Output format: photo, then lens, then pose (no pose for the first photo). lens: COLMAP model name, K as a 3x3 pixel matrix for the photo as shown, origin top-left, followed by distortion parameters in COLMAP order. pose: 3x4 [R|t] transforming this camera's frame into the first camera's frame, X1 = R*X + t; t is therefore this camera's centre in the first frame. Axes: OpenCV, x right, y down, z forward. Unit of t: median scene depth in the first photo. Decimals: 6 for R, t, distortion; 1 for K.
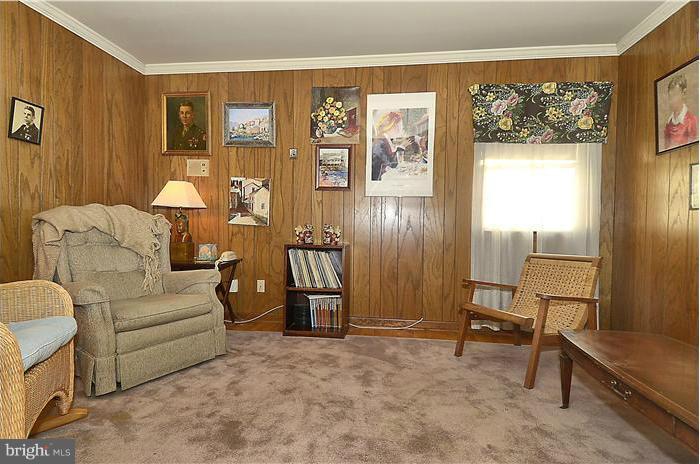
lens RADIAL K [[377.8, 0, 348.2], [0, 377.8, 232.2], [0, 0, 1]] dist [0.062243, -0.023661]
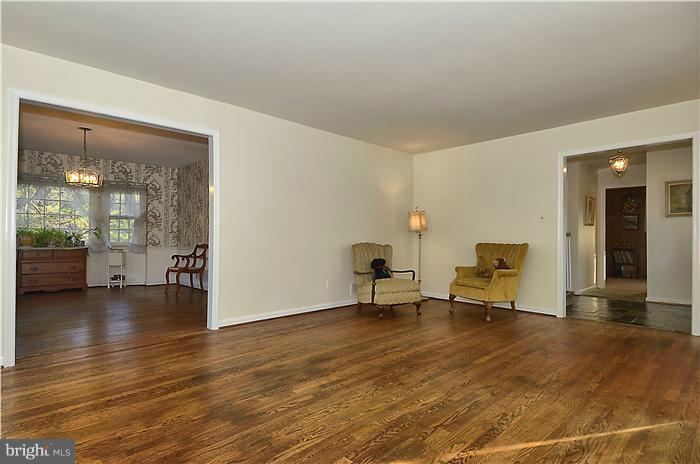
lens RADIAL K [[377.8, 0, 337.8], [0, 377.8, 237.0], [0, 0, 1]] dist [0.062243, -0.023661]
pose [[0.769642, -0.011116, -0.638379, 0.130630], [0.000194, 0.999852, -0.017177, -0.010993], [0.638476, 0.013096, 0.769531, -2.706082]]
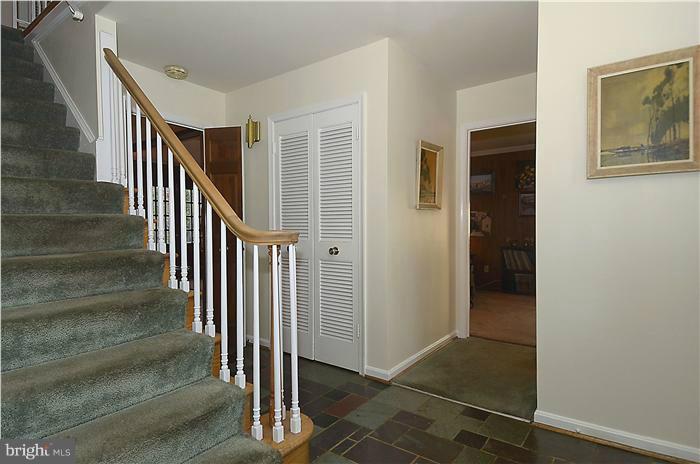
lens RADIAL K [[377.8, 0, 344.8], [0, 377.8, 233.0], [0, 0, 1]] dist [0.062243, -0.023661]
pose [[0.863403, -0.007615, -0.504458, 0.124003], [0.013412, 0.999879, 0.007863, -0.062605], [0.504337, -0.013555, 0.863400, -1.043625]]
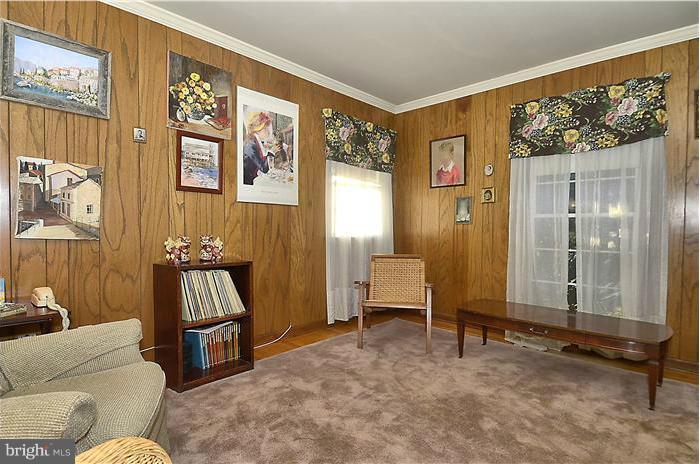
lens RADIAL K [[377.8, 0, 354.7], [0, 377.8, 231.1], [0, 0, 1]] dist [0.062243, -0.023661]
pose [[0.576293, -0.019966, 0.816999, -0.525789], [0.008523, 0.999794, 0.018422, -0.042322], [-0.817198, -0.003653, 0.576345, 0.279639]]
